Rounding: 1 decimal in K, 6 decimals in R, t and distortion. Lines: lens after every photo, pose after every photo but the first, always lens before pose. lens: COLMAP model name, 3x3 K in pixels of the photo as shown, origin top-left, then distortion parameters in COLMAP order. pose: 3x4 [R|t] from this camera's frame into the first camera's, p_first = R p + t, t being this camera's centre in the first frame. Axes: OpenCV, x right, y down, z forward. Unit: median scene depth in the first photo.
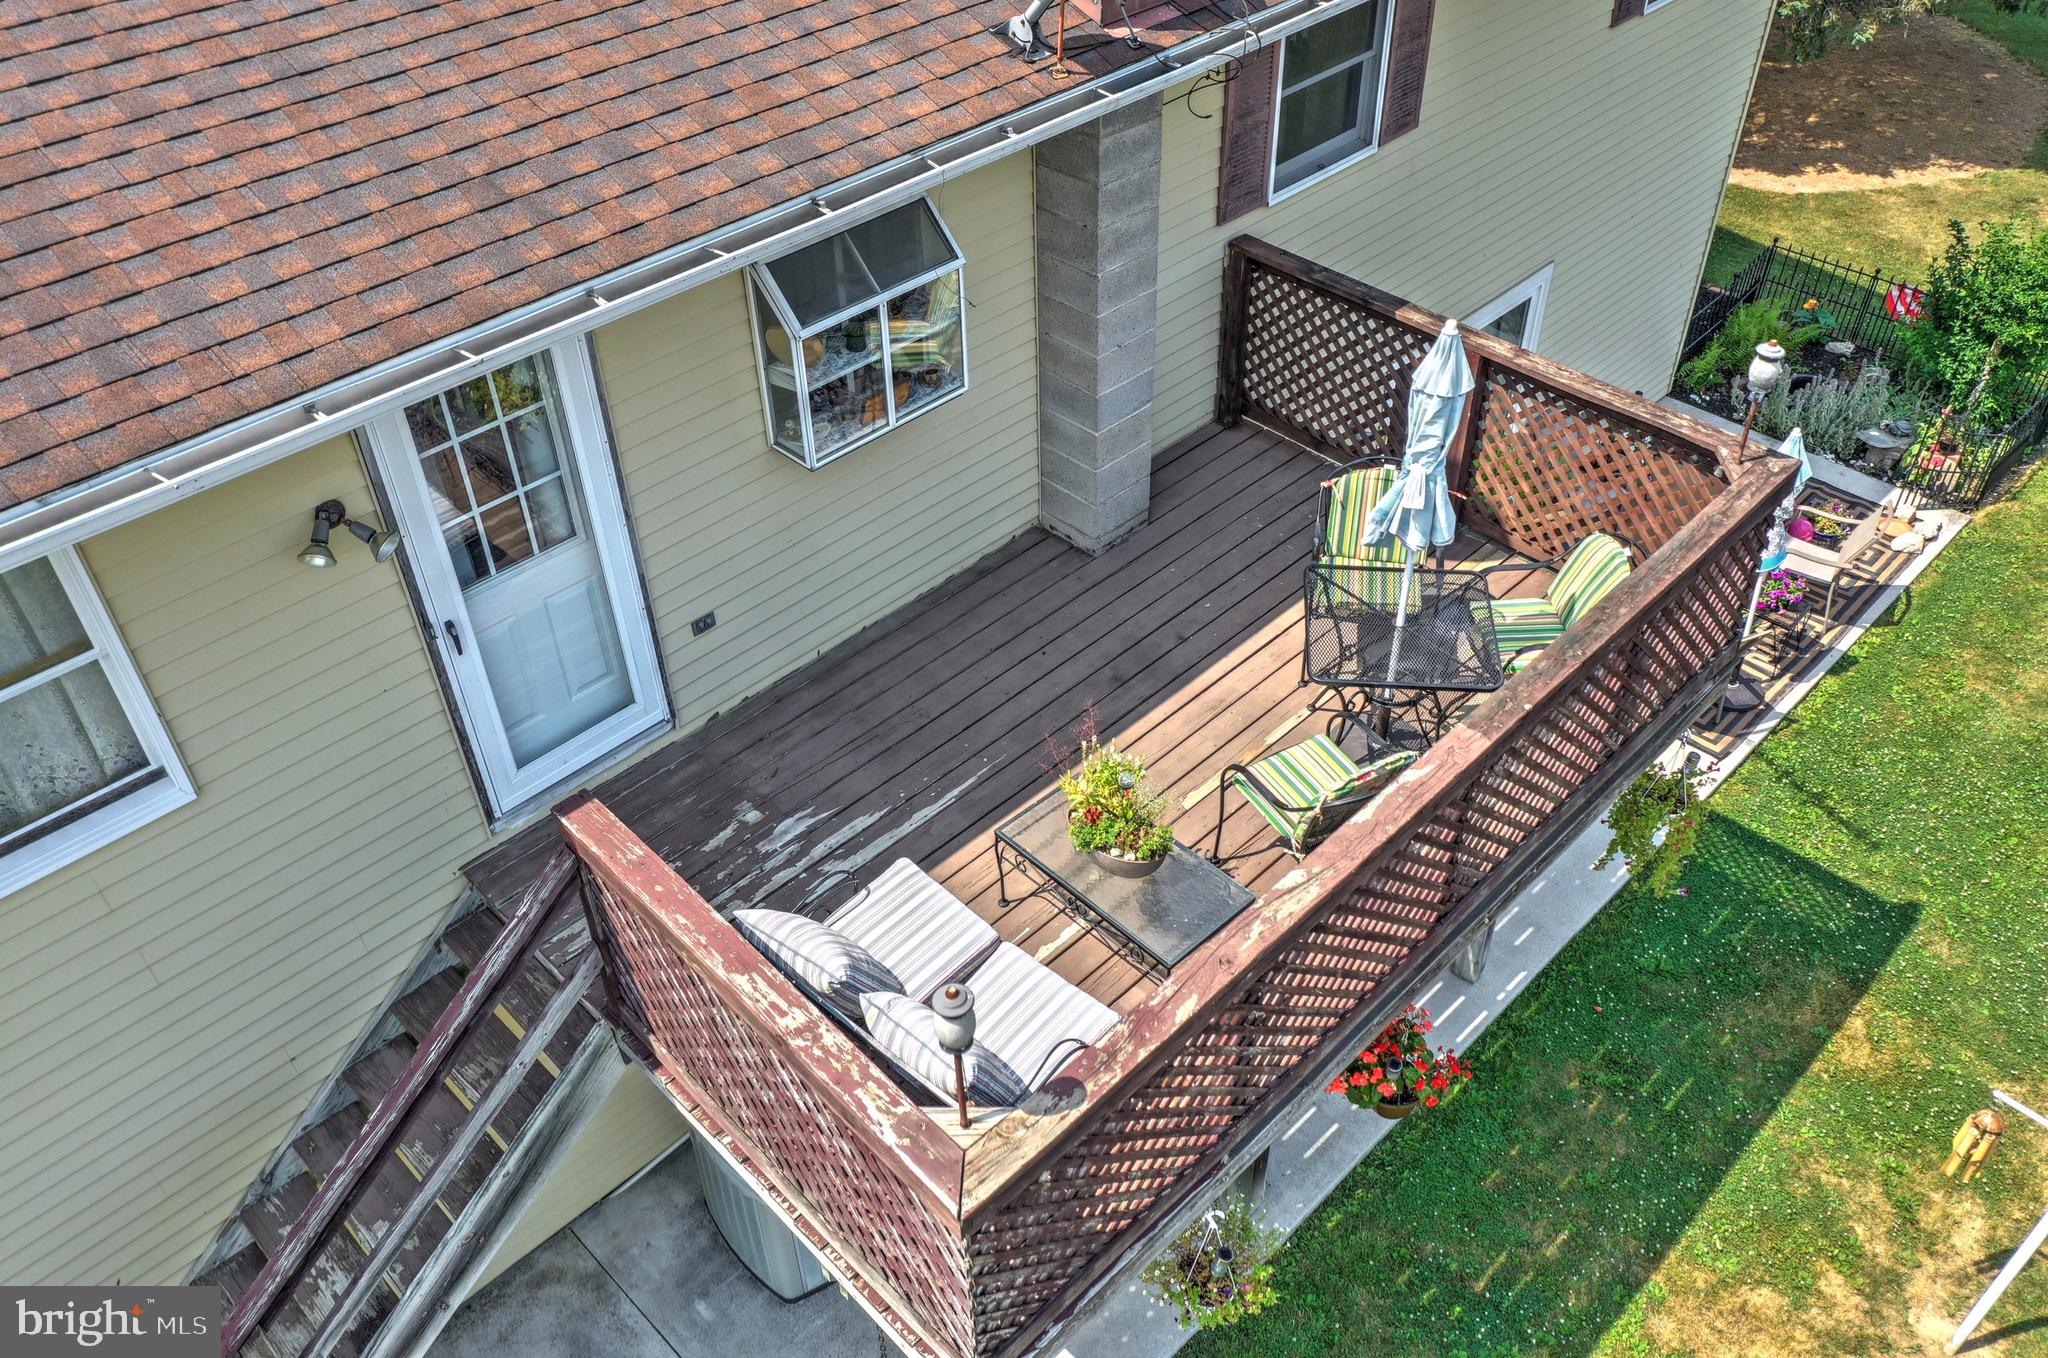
lens RADIAL K [[1635.9, 0, 1063.4], [0, 1635.9, 720.6], [0, 0, 1]] dist [-0.008832, 0.001181]
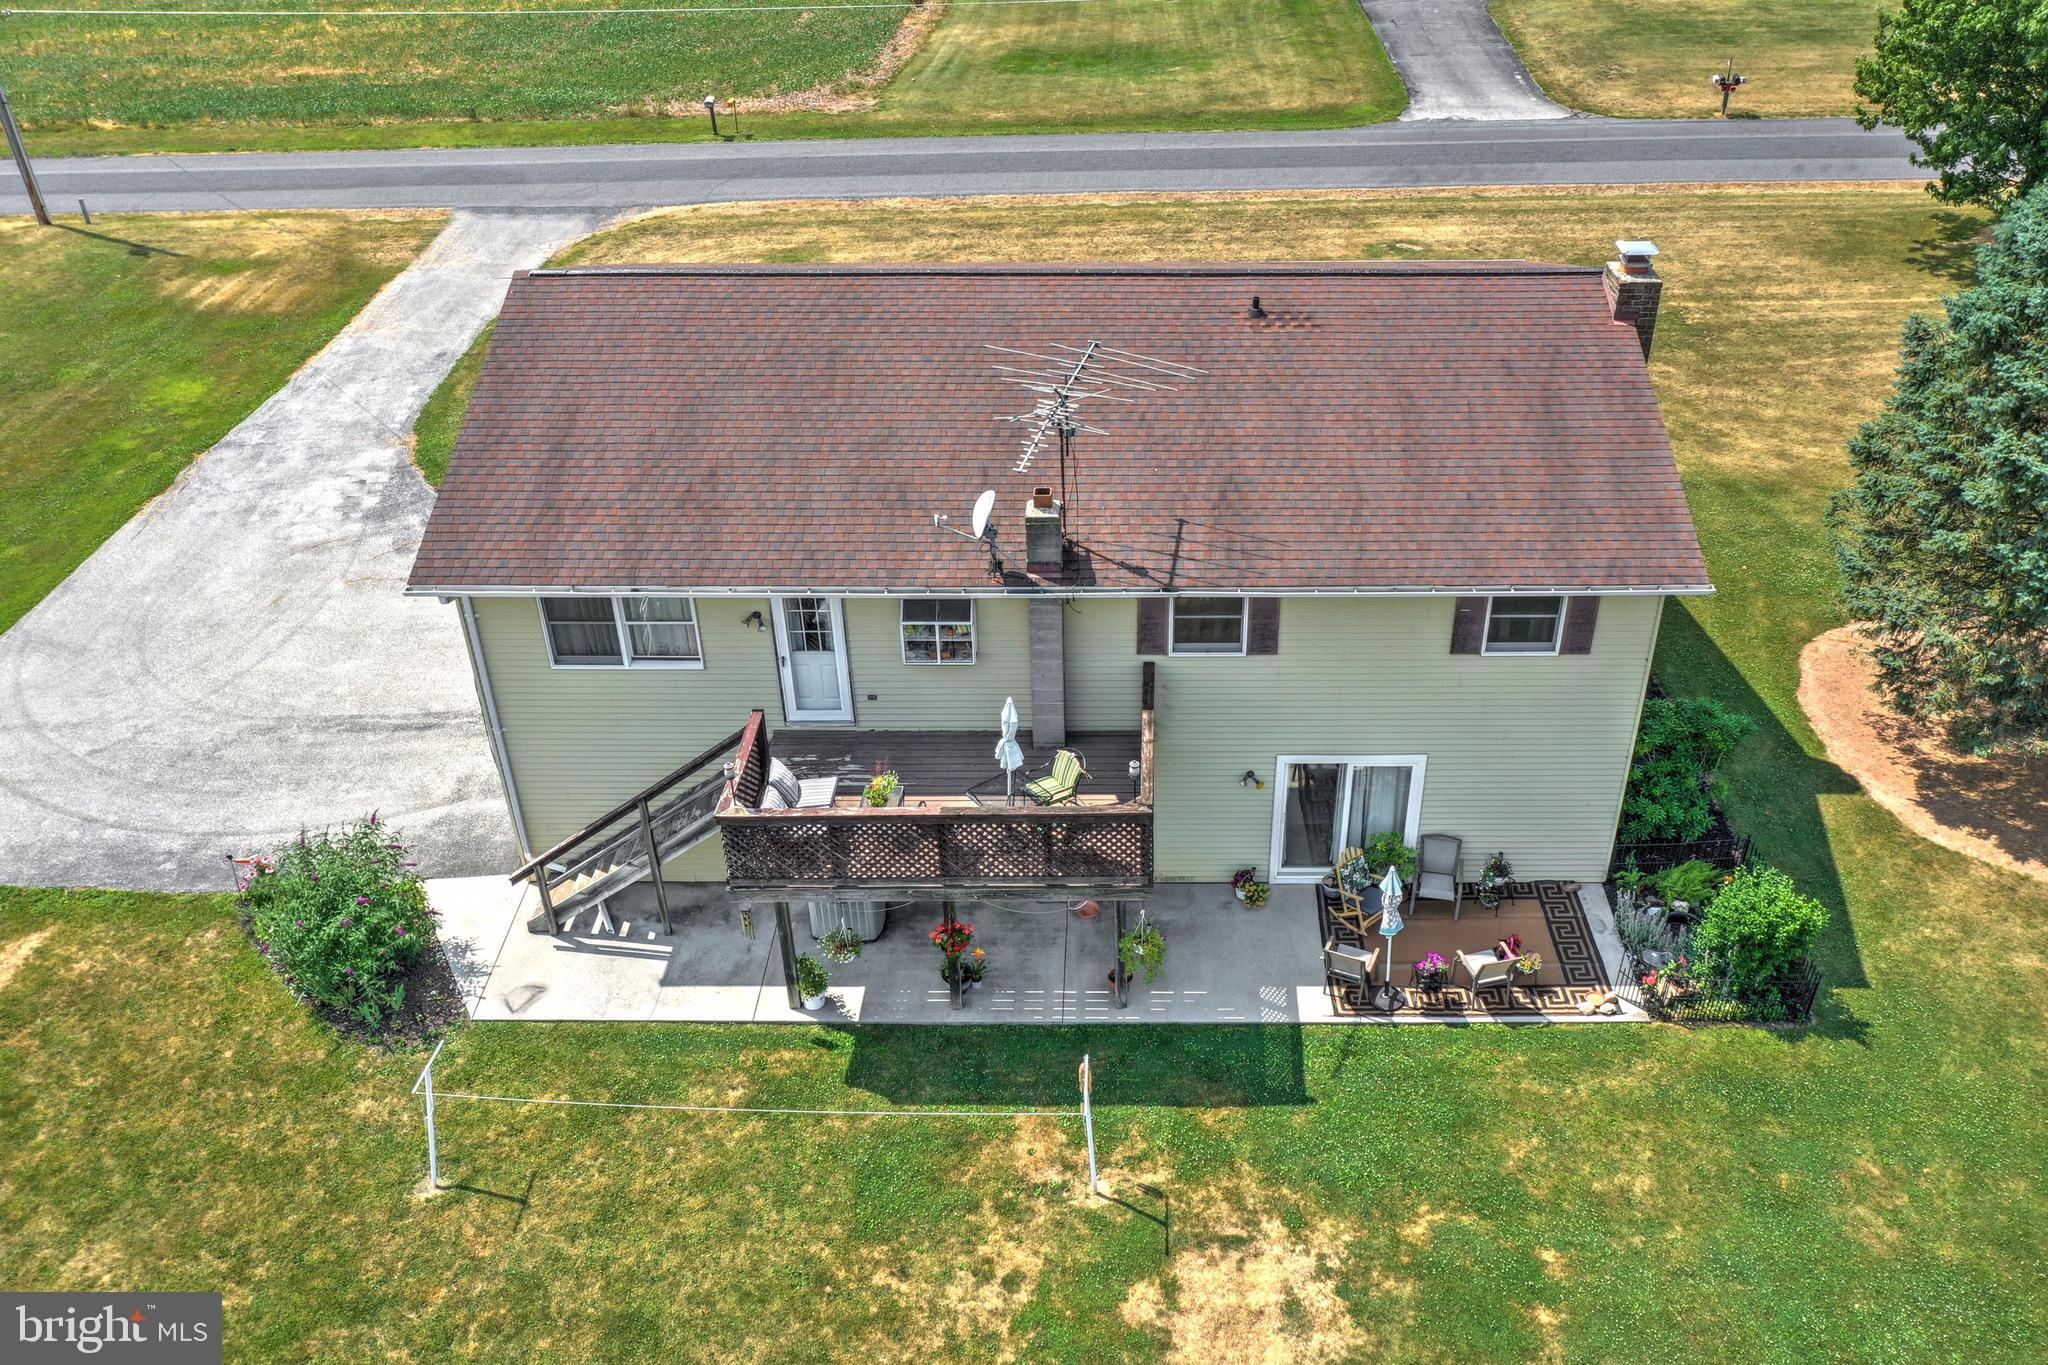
lens RADIAL K [[1635.9, 0, 1063.4], [0, 1635.9, 724.1], [0, 0, 1]] dist [-0.008832, 0.001181]
pose [[0.696683, 0.416506, -0.584085, 1.521657], [-0.482911, 0.874380, 0.047507, -0.278293], [0.530499, 0.248964, 0.810301, -1.043467]]
